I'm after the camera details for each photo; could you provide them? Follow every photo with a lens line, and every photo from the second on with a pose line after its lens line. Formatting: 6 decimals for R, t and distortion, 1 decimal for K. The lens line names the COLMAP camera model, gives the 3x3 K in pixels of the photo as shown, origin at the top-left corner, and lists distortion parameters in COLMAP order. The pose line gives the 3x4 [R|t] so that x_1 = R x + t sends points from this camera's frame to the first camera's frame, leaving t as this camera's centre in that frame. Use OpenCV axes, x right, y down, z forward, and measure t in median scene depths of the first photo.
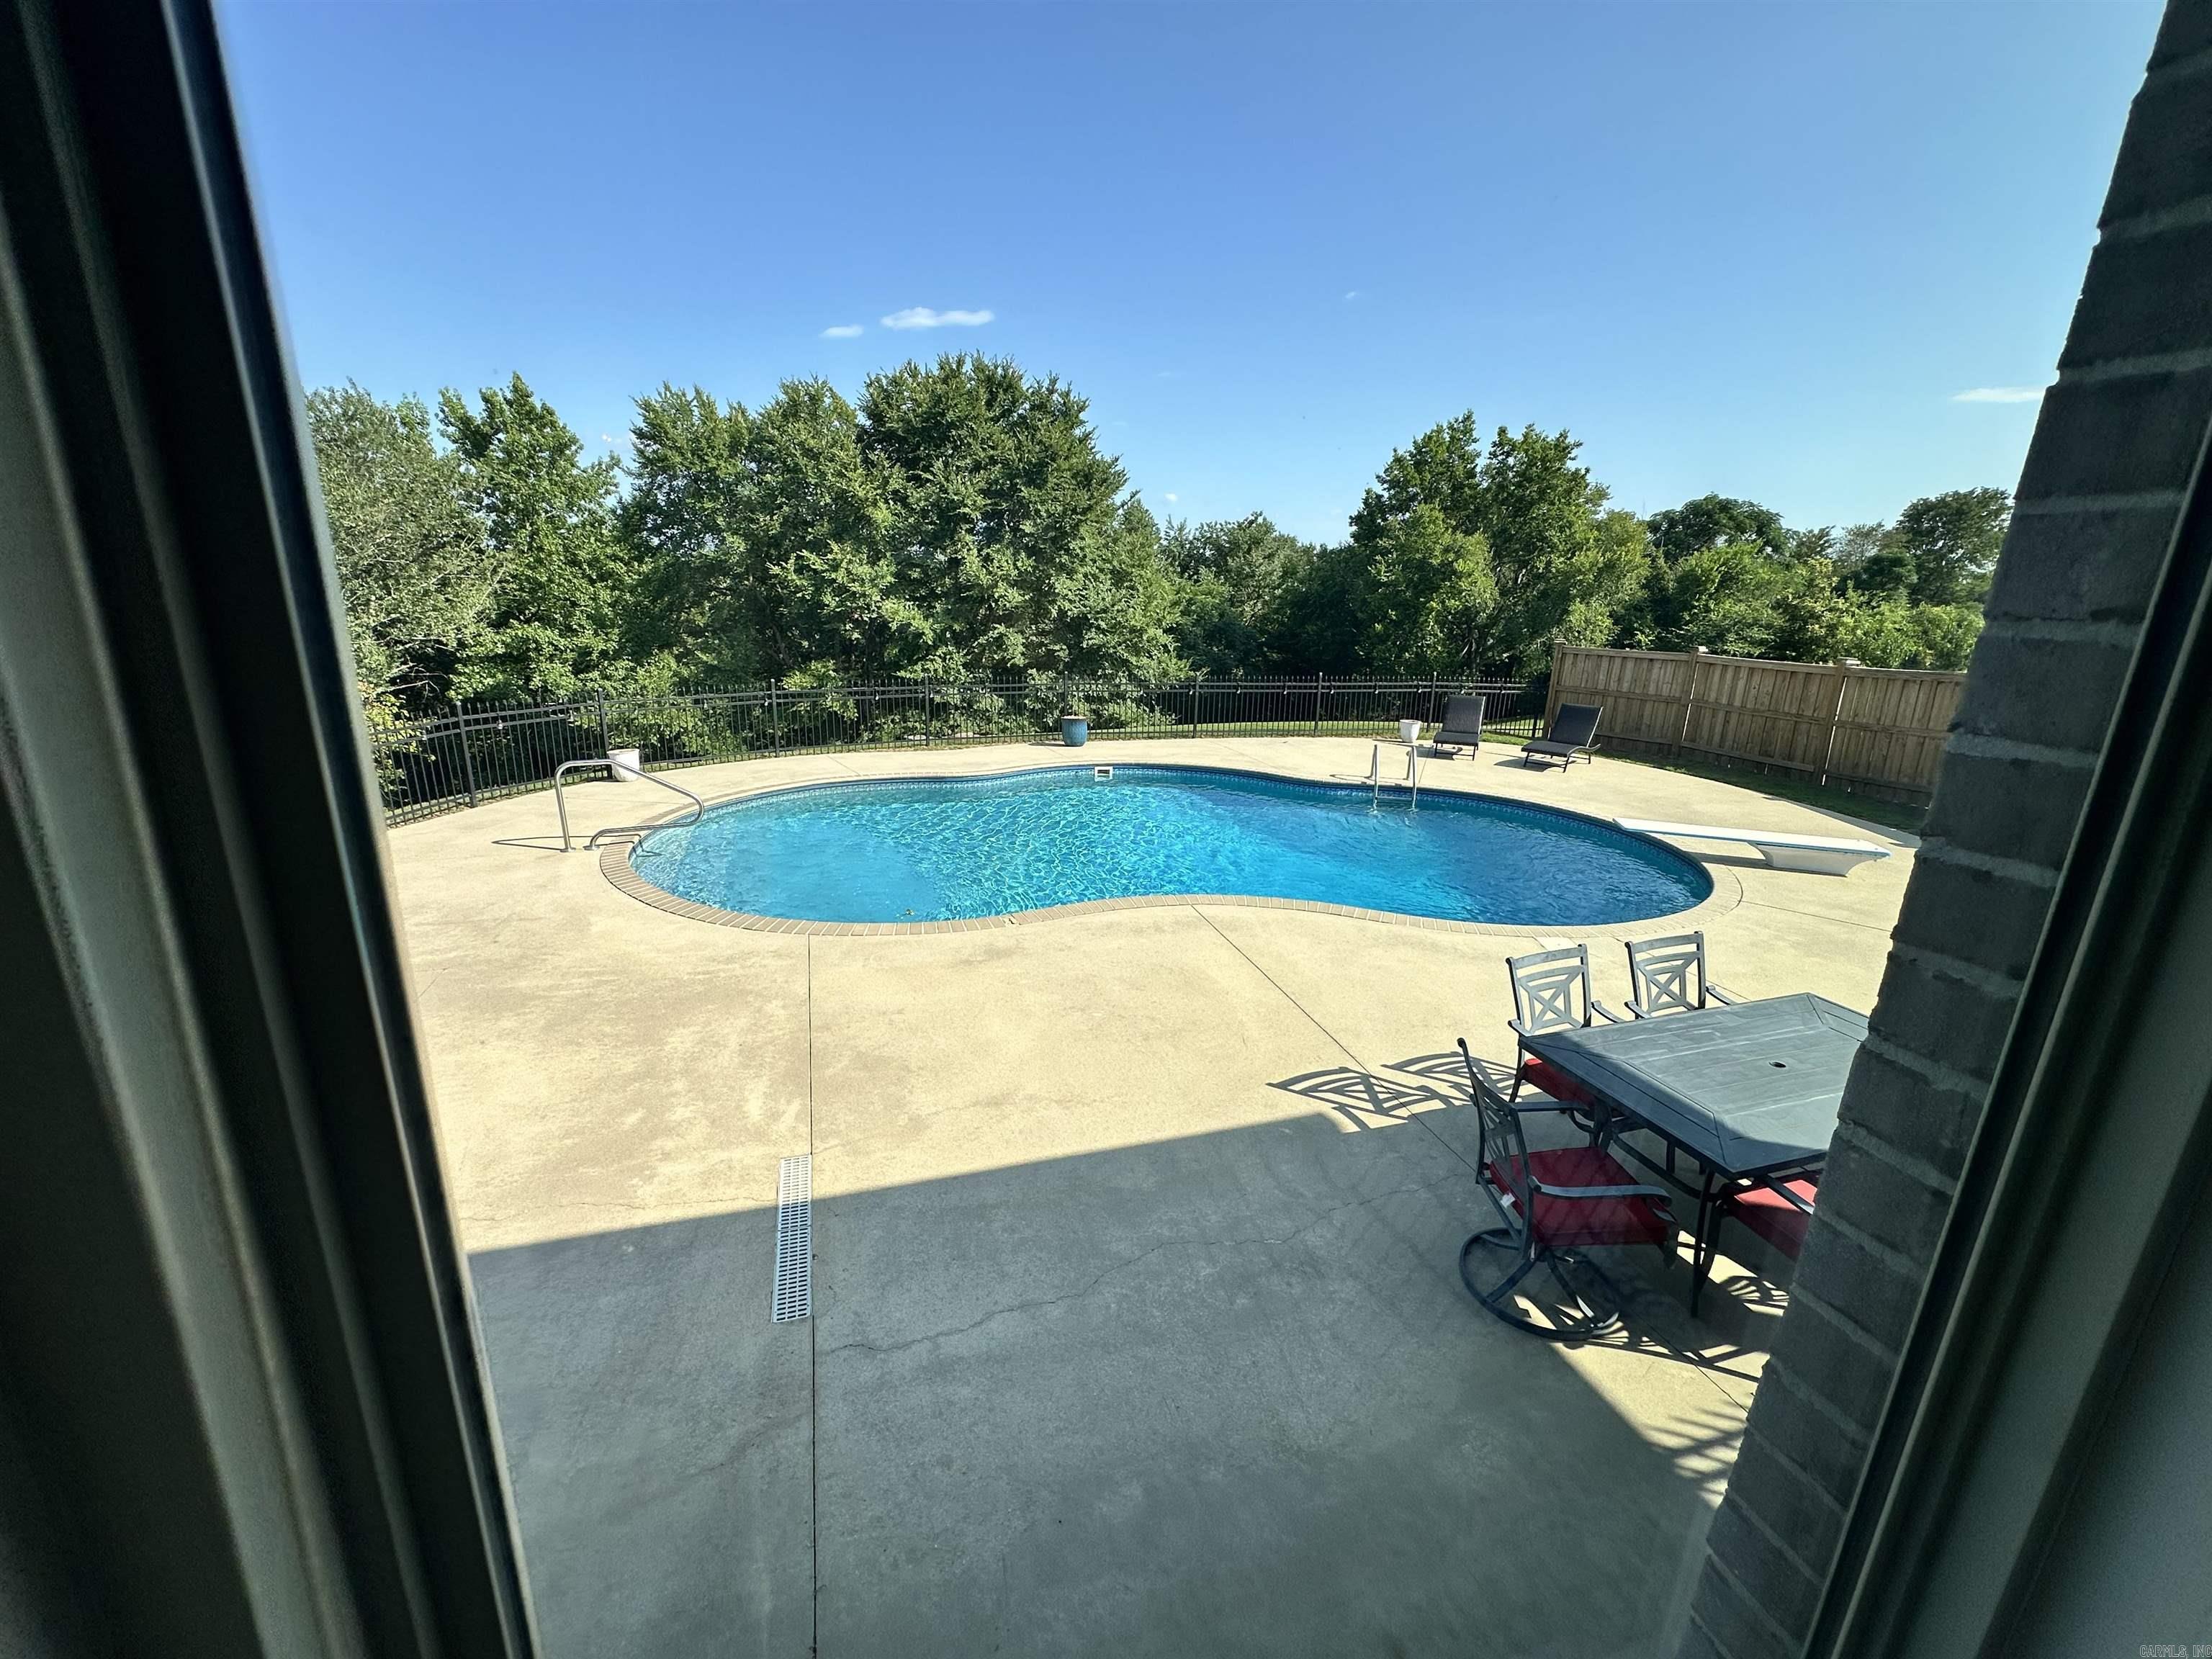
lens RADIAL K [[883.1, 0, 1103.3], [0, 883.1, 836.1], [0, 0, 1]] dist [-0.003072, 0.000229]
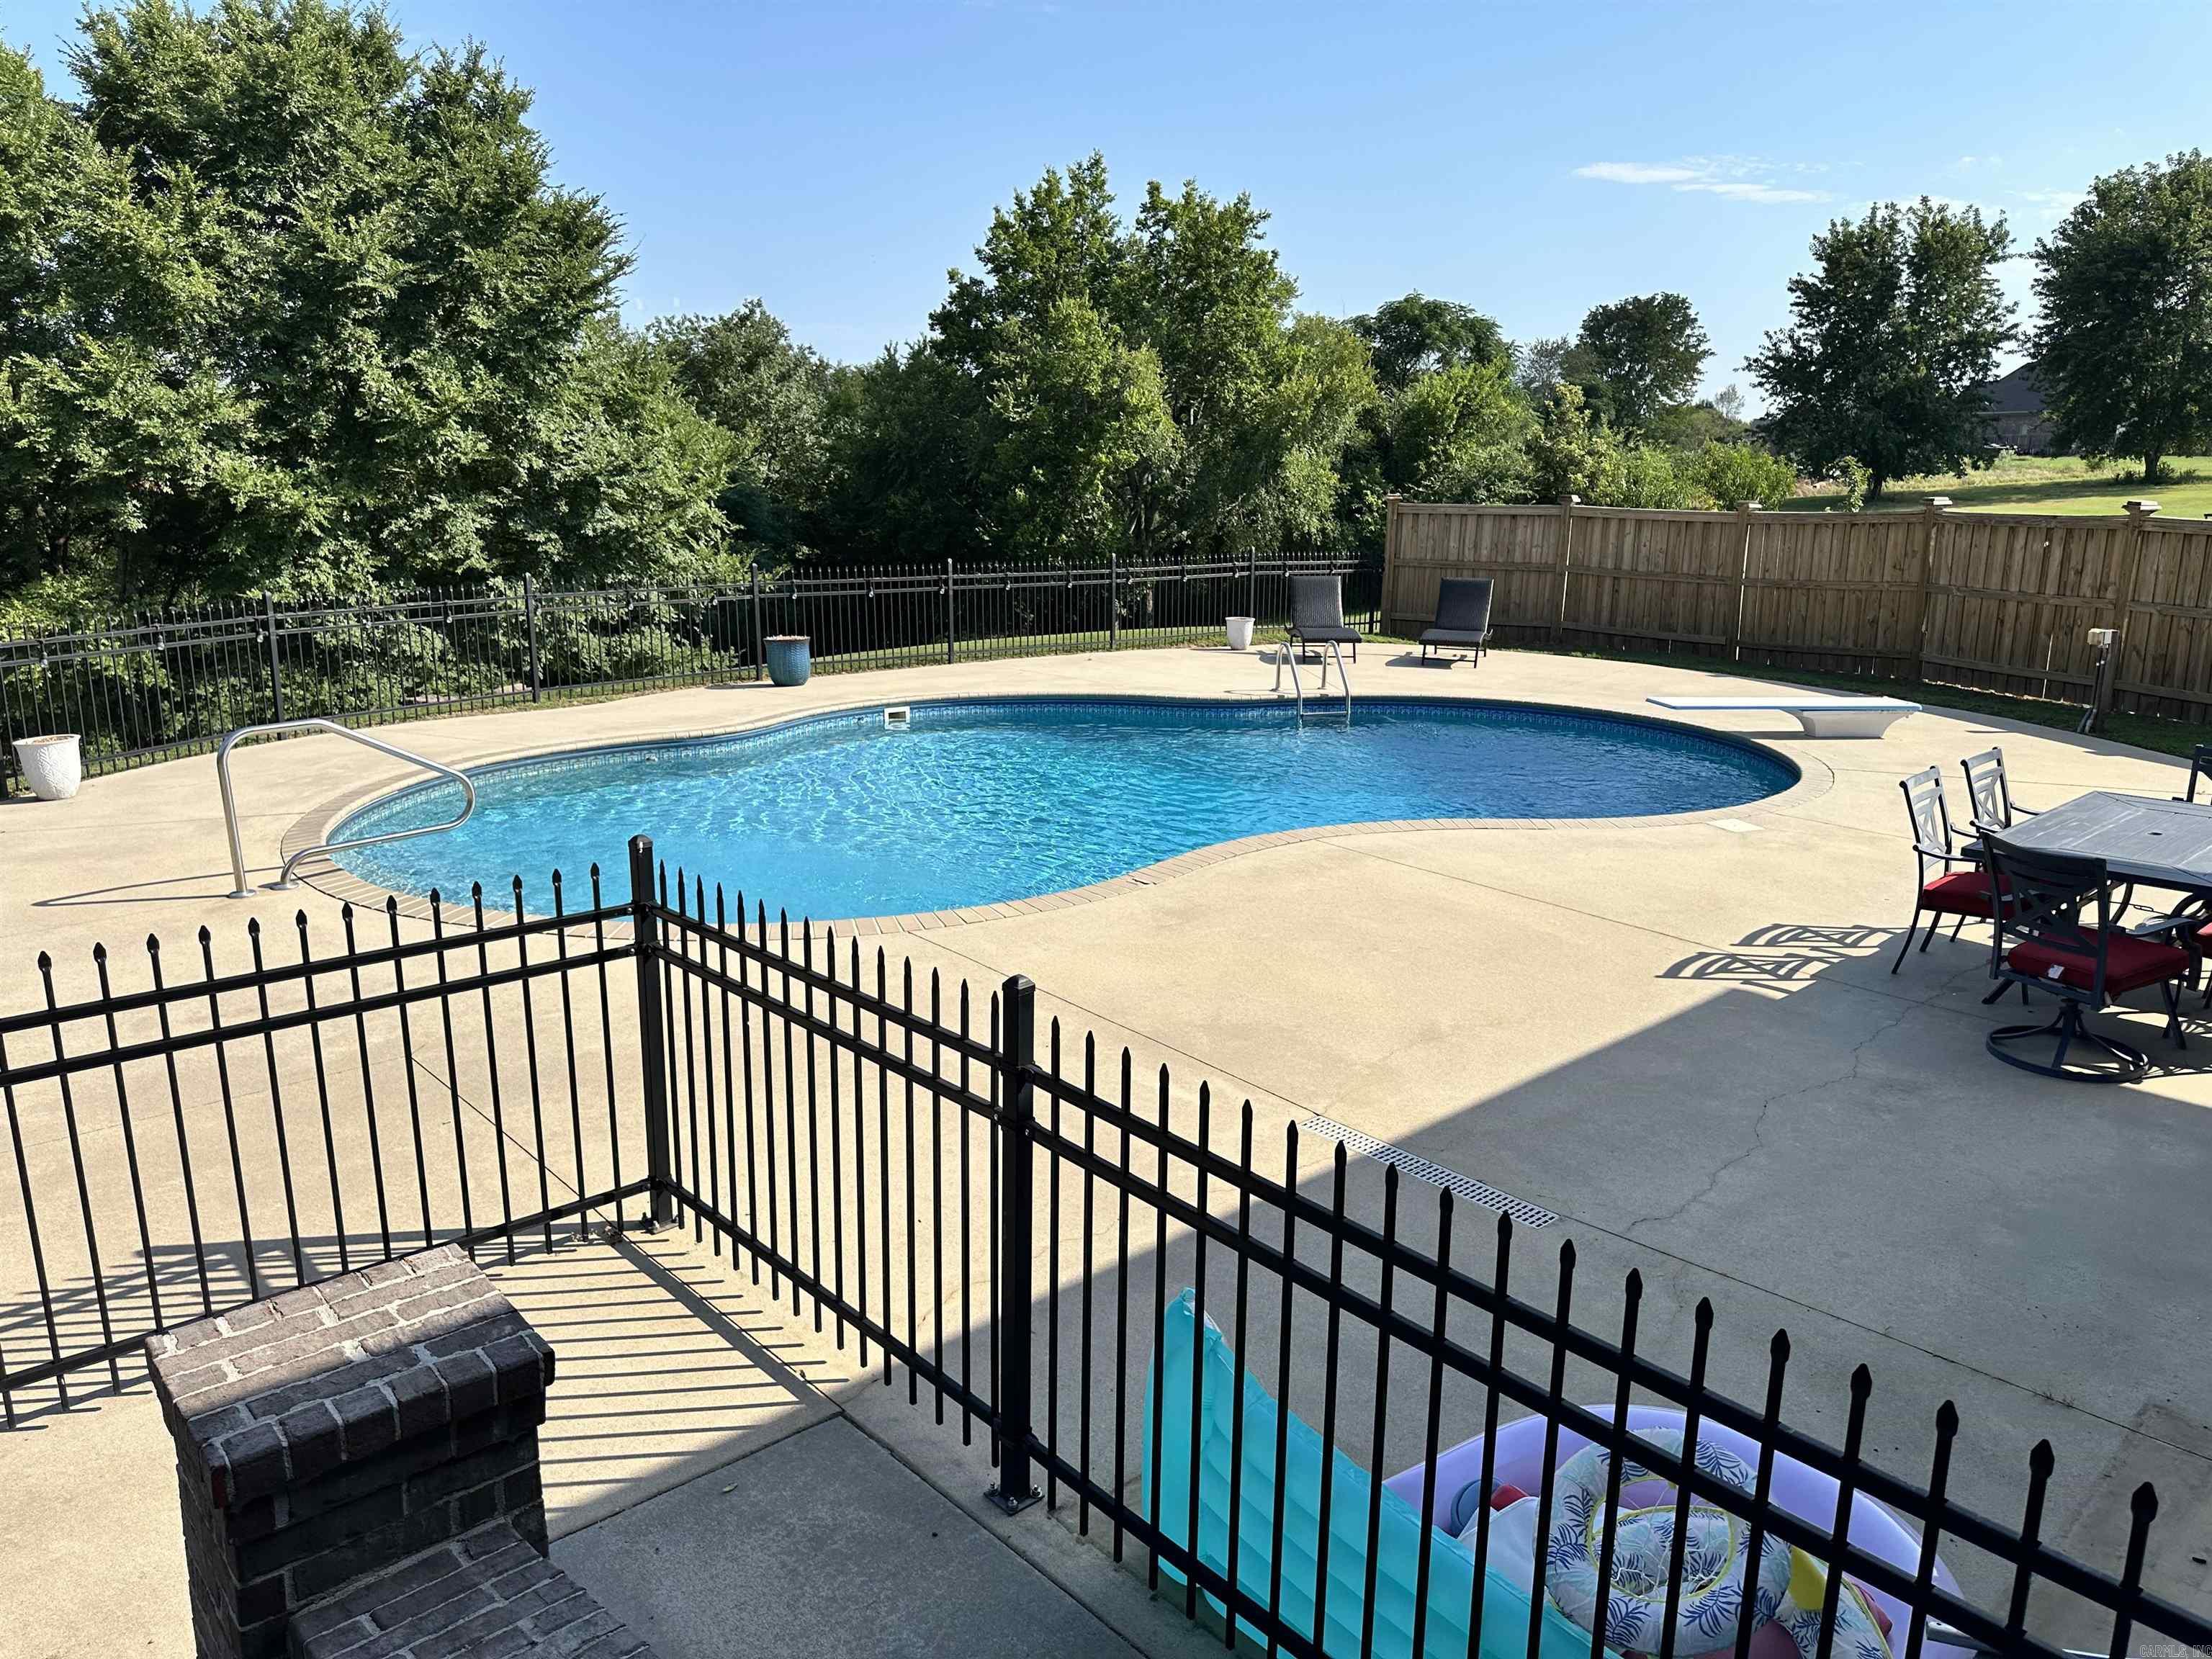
lens RADIAL K [[1554.9, 0, 1117.6], [0, 1554.9, 835.2], [0, 0, 1]] dist [0.059326, -0.070102]
pose [[0.901162, -0.114337, 0.418131, -0.156646], [0.124584, 0.992205, 0.002811, 0.013167], [-0.415193, 0.049560, 0.908382, -0.028801]]
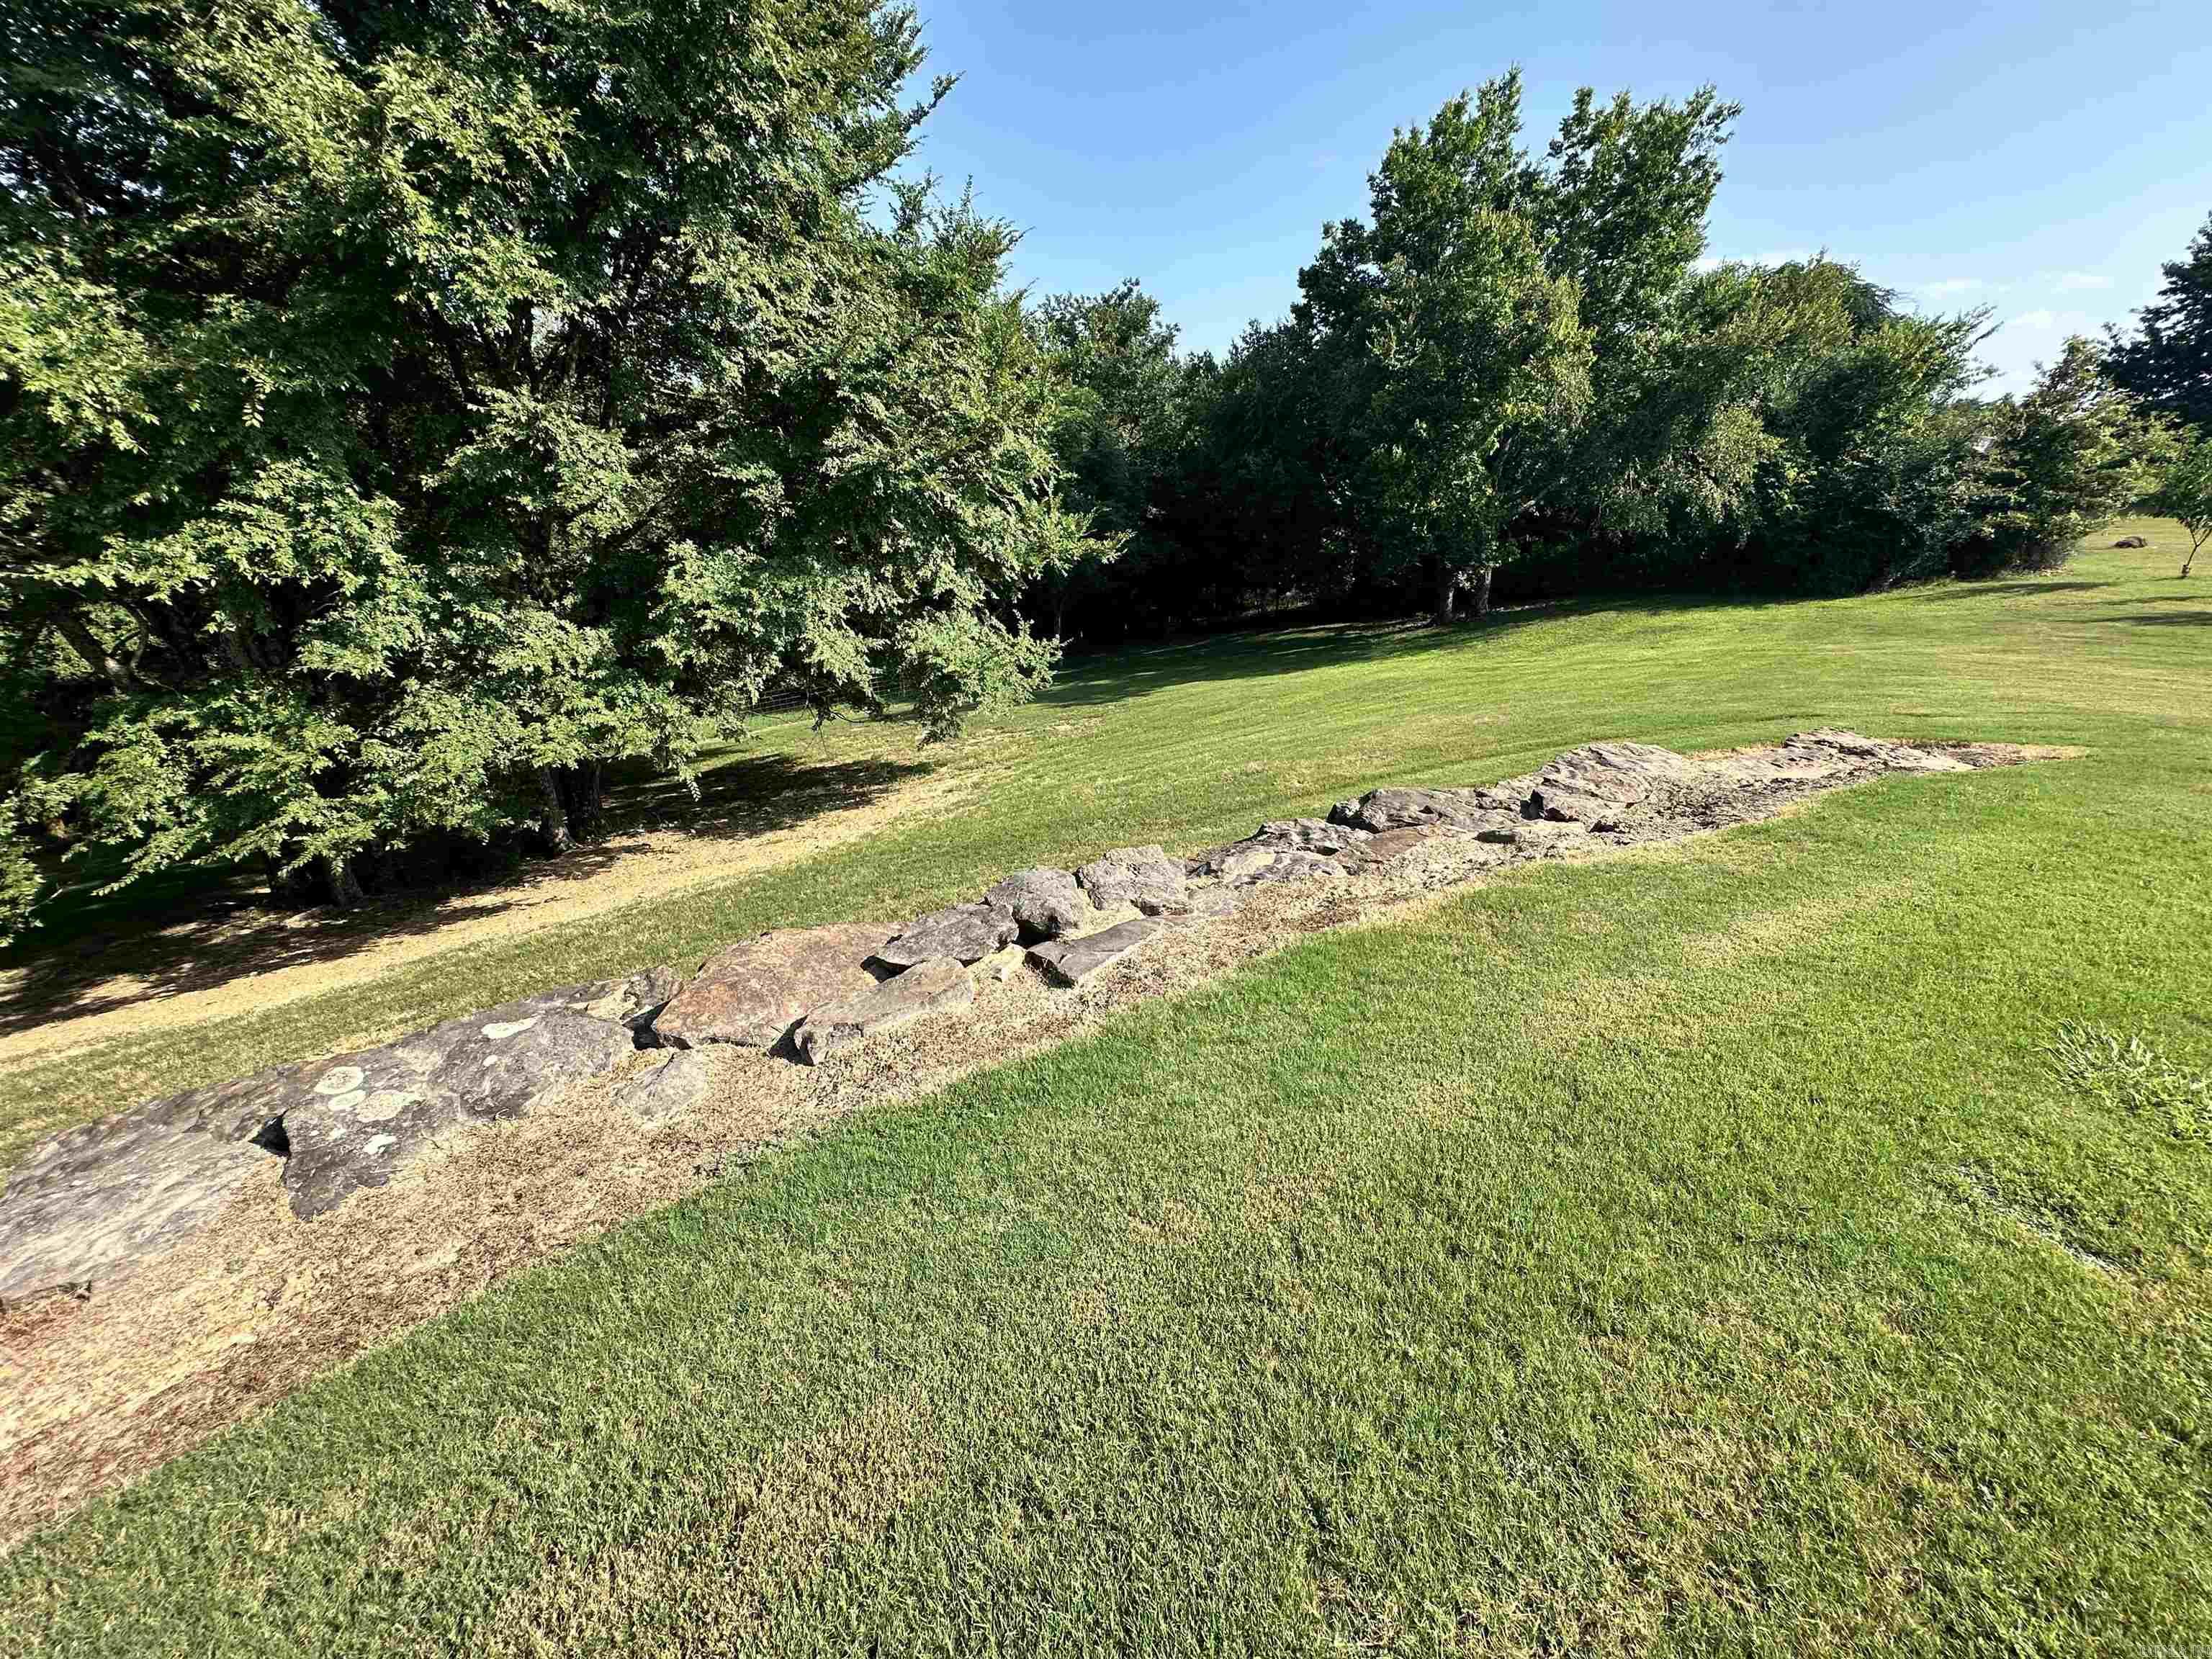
lens RADIAL K [[883.1, 0, 1097.8], [0, 883.1, 826.4], [0, 0, 1]] dist [-0.003072, 0.000229]
pose [[0.981584, -0.071134, 0.177293, 0.011060], [0.045835, 0.988673, 0.142912, -0.120902], [-0.185451, -0.132154, 0.973726, 0.617534]]
